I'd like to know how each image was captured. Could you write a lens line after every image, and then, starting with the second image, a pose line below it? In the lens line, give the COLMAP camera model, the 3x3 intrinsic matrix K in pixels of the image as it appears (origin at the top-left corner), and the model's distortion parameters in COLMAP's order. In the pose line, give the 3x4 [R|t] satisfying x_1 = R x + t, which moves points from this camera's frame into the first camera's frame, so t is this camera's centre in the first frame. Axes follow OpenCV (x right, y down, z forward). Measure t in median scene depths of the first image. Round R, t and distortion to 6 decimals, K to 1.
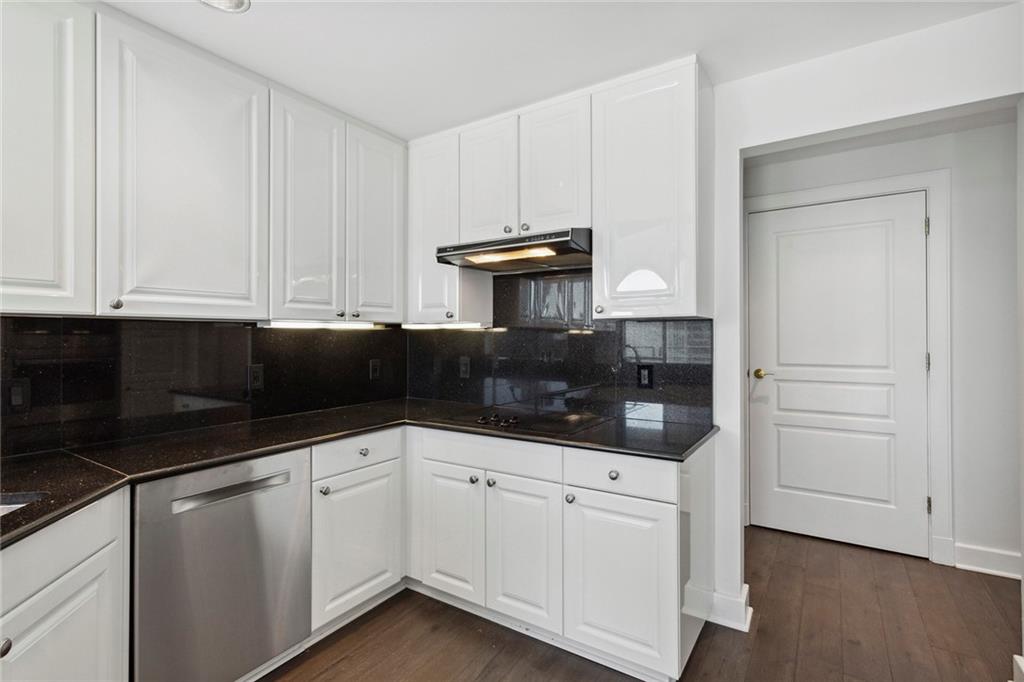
lens RADIAL K [[480.5, 0, 512.0], [0, 480.5, 341.0], [0, 0, 1]] dist [0.004610, 0.000374]
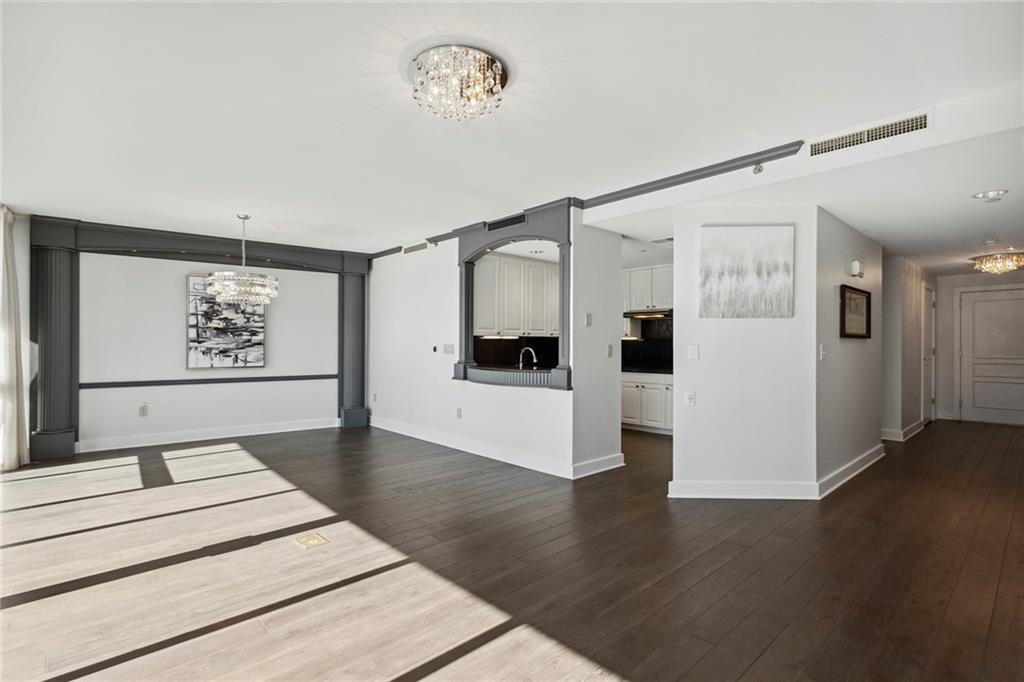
lens RADIAL K [[480.5, 0, 512.0], [0, 480.5, 341.0], [0, 0, 1]] dist [0.004610, 0.000374]
pose [[0.969739, 0.006017, -0.244071, -0.104559], [-0.008625, 0.999917, -0.009617, 0.019919], [0.243993, 0.011431, 0.969710, -2.258134]]
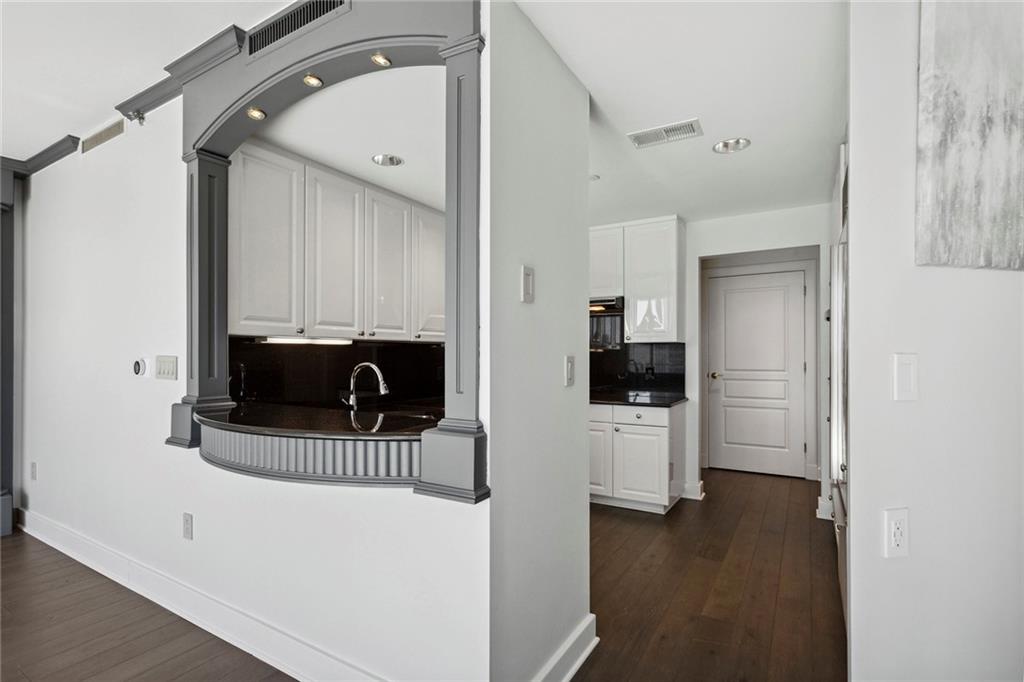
lens RADIAL K [[481.4, 0, 513.7], [0, 481.4, 356.0], [0, 0, 1]] dist [0.000591, 0.000113]
pose [[0.999297, 0.004513, 0.037219, -0.339882], [-0.004323, 0.999977, -0.005173, 0.018340], [-0.037241, 0.005008, 0.999294, -0.900181]]
